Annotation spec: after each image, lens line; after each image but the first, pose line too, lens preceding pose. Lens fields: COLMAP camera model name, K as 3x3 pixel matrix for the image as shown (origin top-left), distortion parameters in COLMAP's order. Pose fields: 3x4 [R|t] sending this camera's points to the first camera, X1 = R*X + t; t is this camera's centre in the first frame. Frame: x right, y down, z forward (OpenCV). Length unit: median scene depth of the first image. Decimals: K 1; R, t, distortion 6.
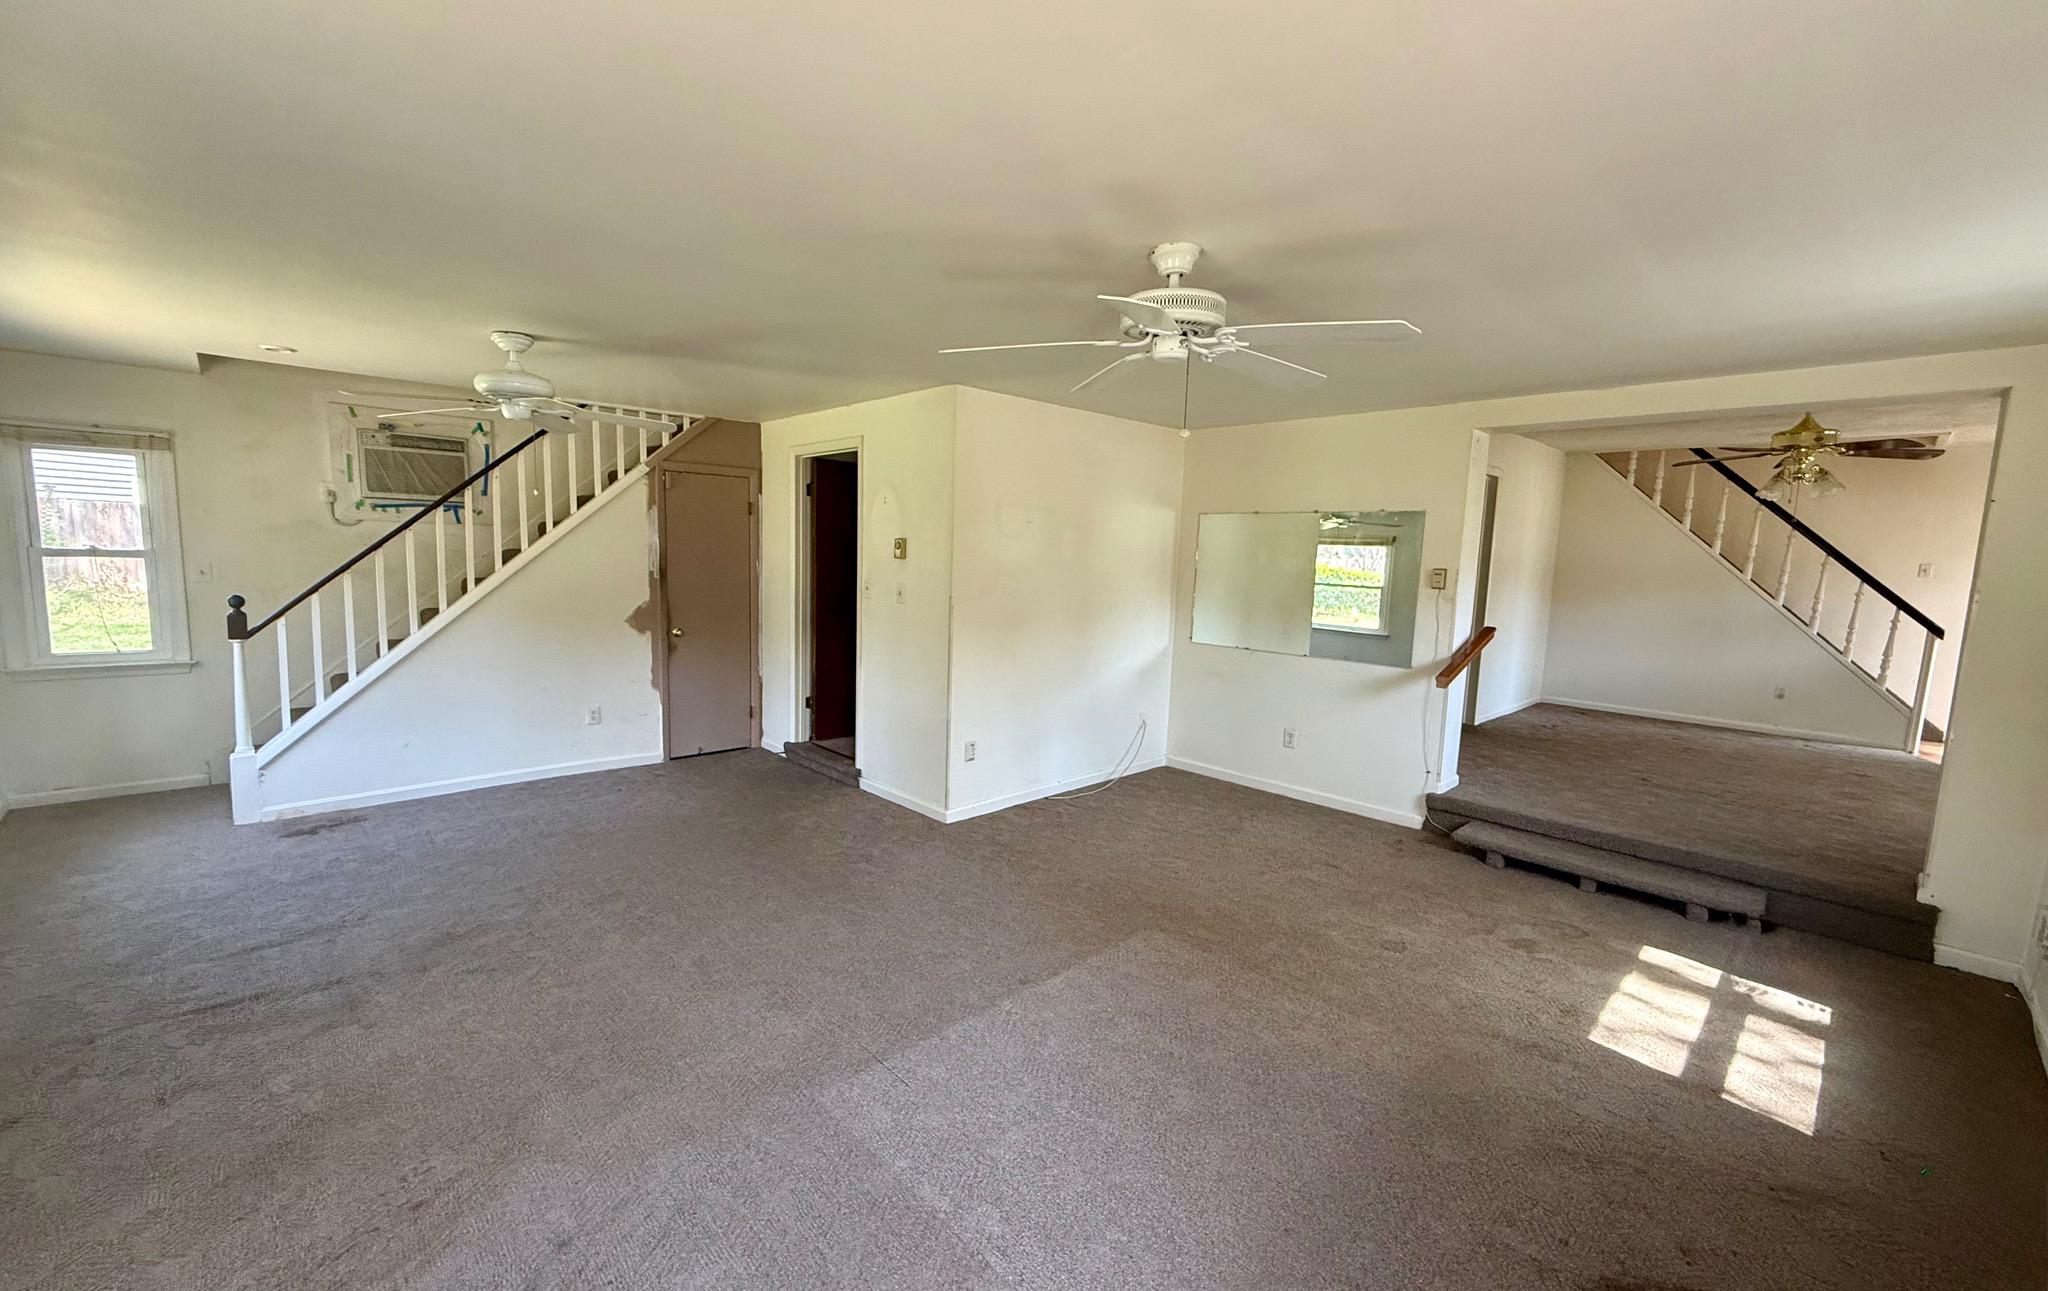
lens RADIAL K [[814.8, 0, 1024.0], [0, 814.8, 645.5], [0, 0, 1]] dist [0.000798, 0.000046]
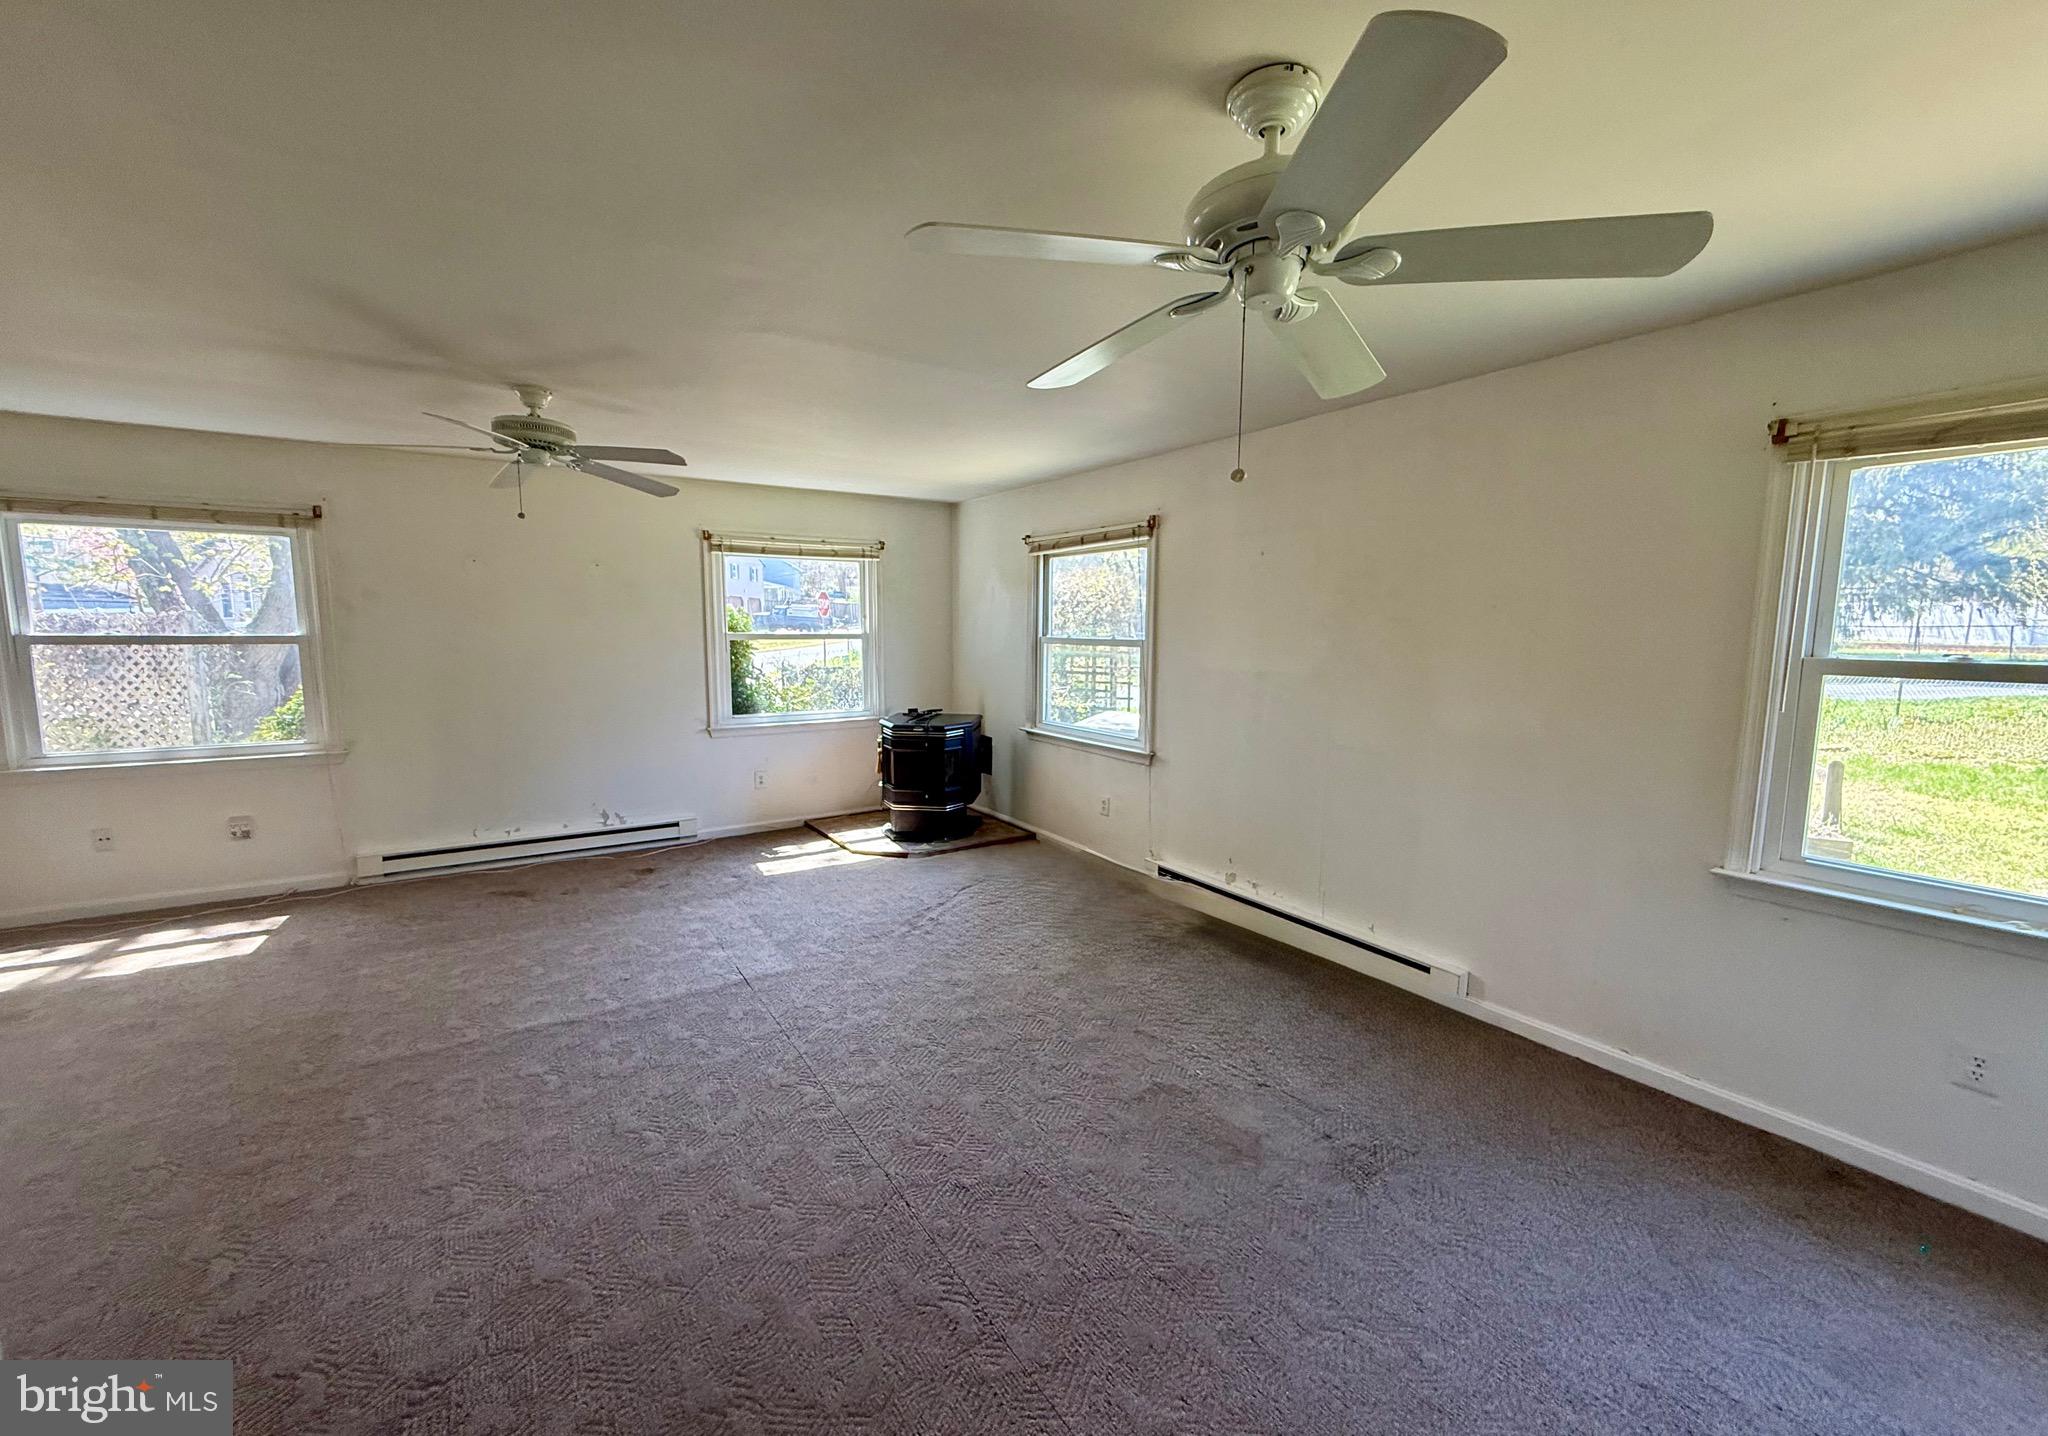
lens RADIAL K [[821.6, 0, 1024.0], [0, 821.6, 718.0], [0, 0, 1]] dist [-0.001886, -0.000337]
pose [[-0.982187, -0.057276, 0.178966, -0.514576], [-0.014752, 0.972978, 0.230428, -0.145999], [-0.187328, 0.223683, -0.956491, 1.278865]]
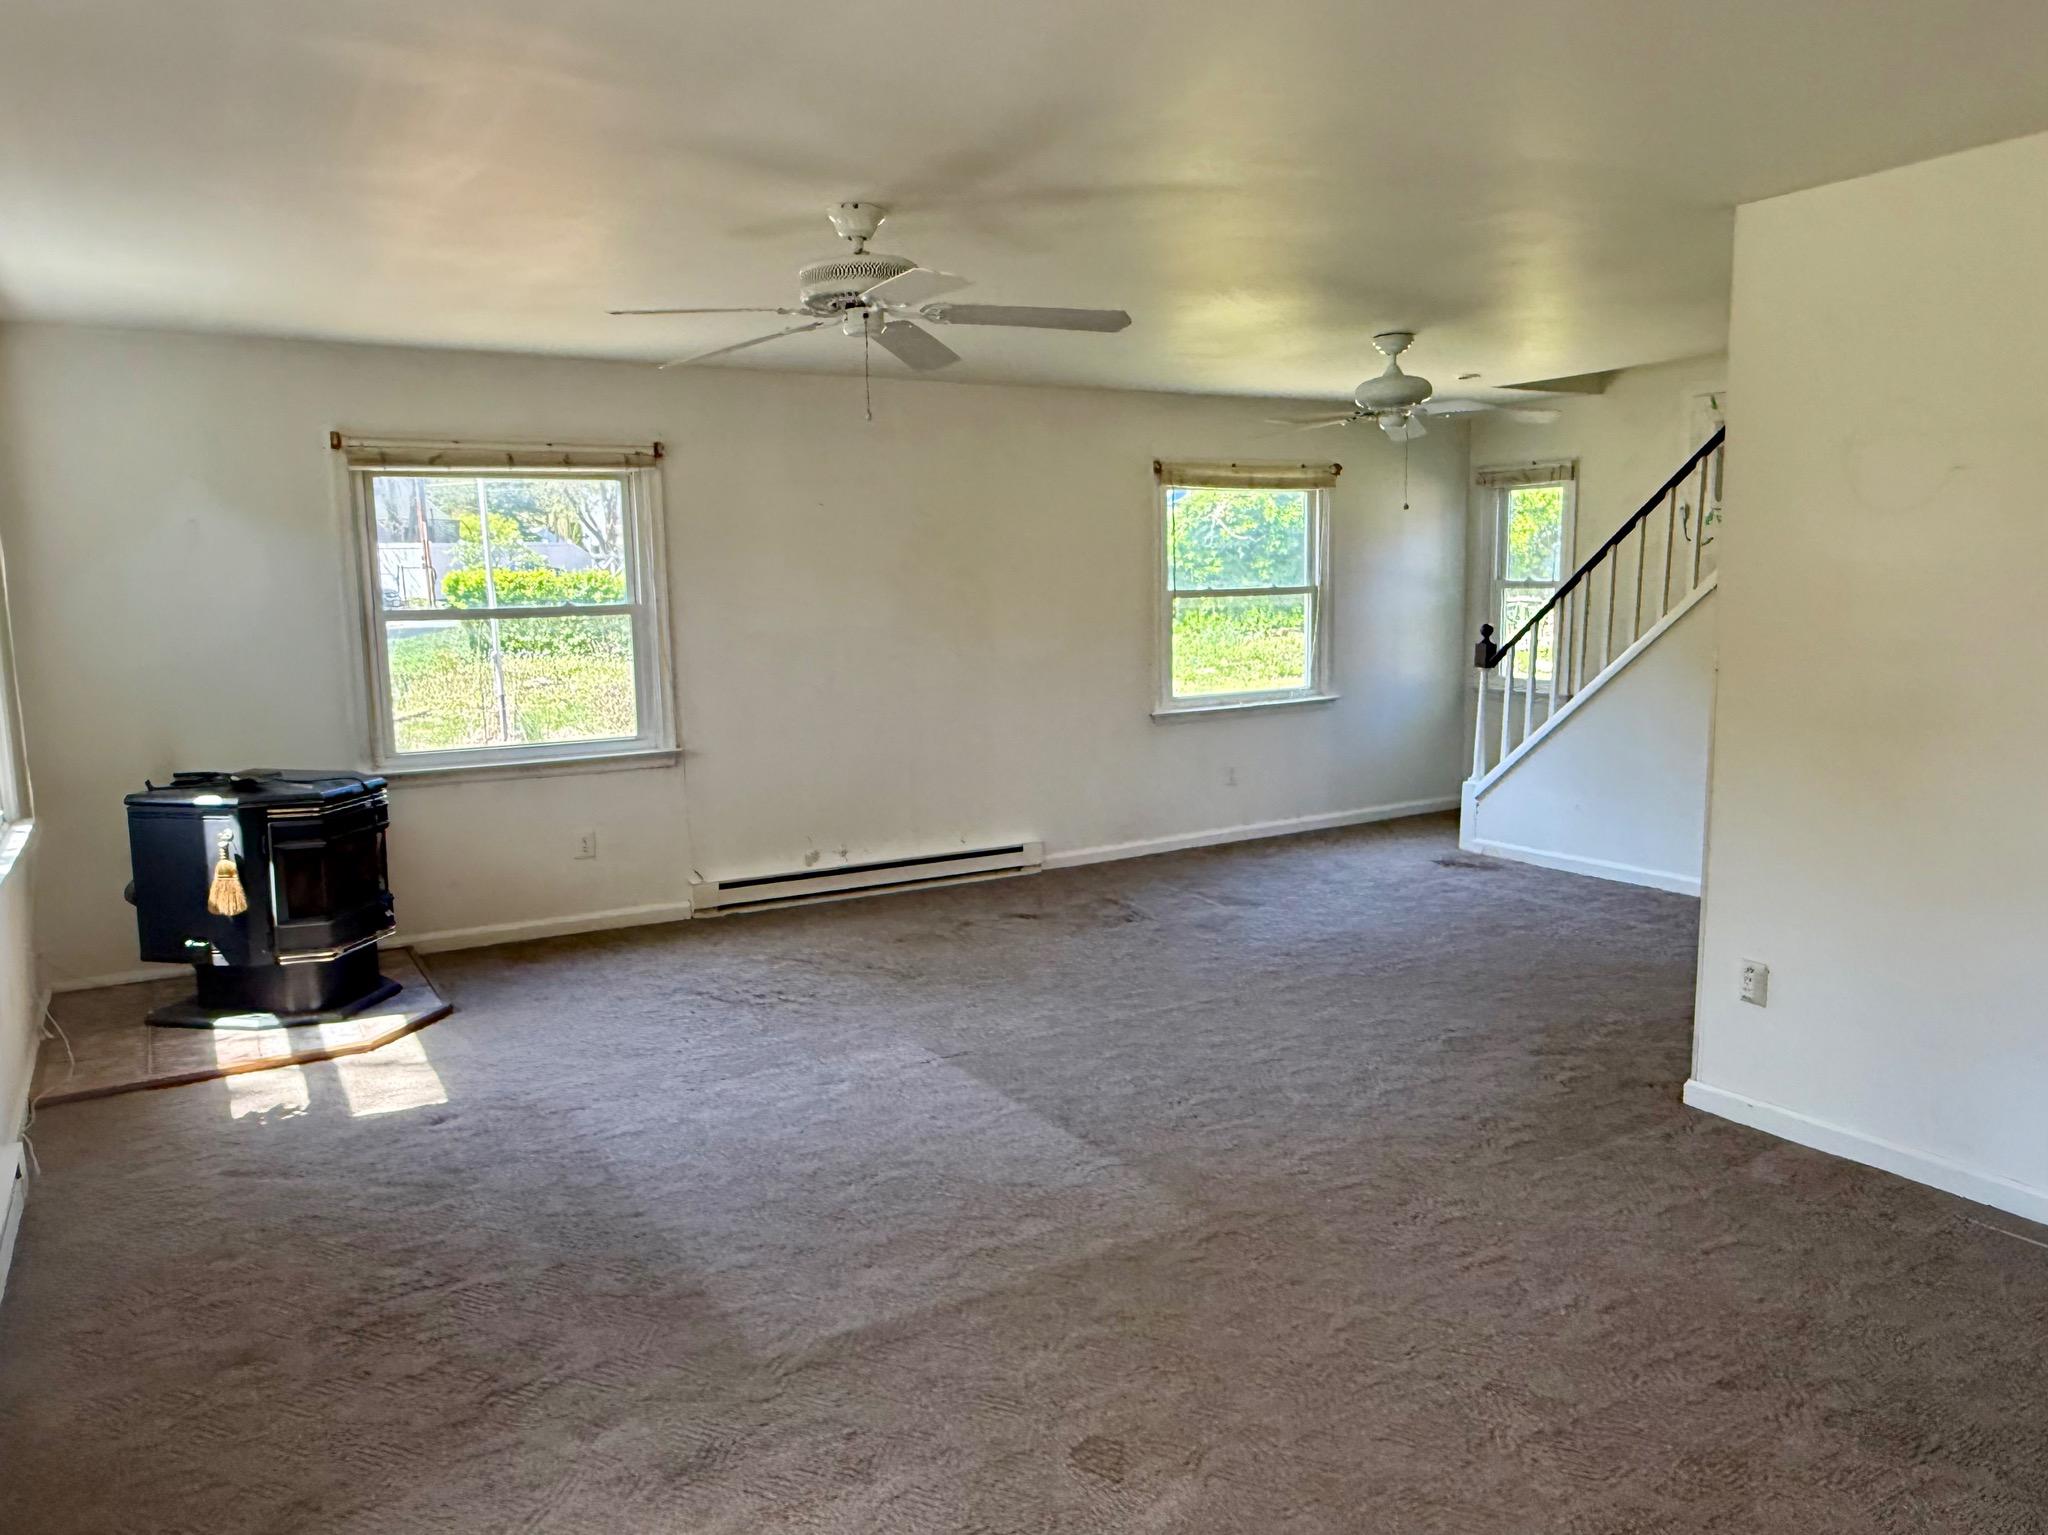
lens RADIAL K [[1433.5, 0, 1024.0], [0, 1433.5, 767.5], [0, 0, 1]] dist [-0.001066, 0.000069]
pose [[-0.217978, 0.107983, -0.969961, 0.920448], [-0.103584, 0.985687, 0.133012, -0.064670], [0.970441, 0.129466, -0.203673, 0.853071]]
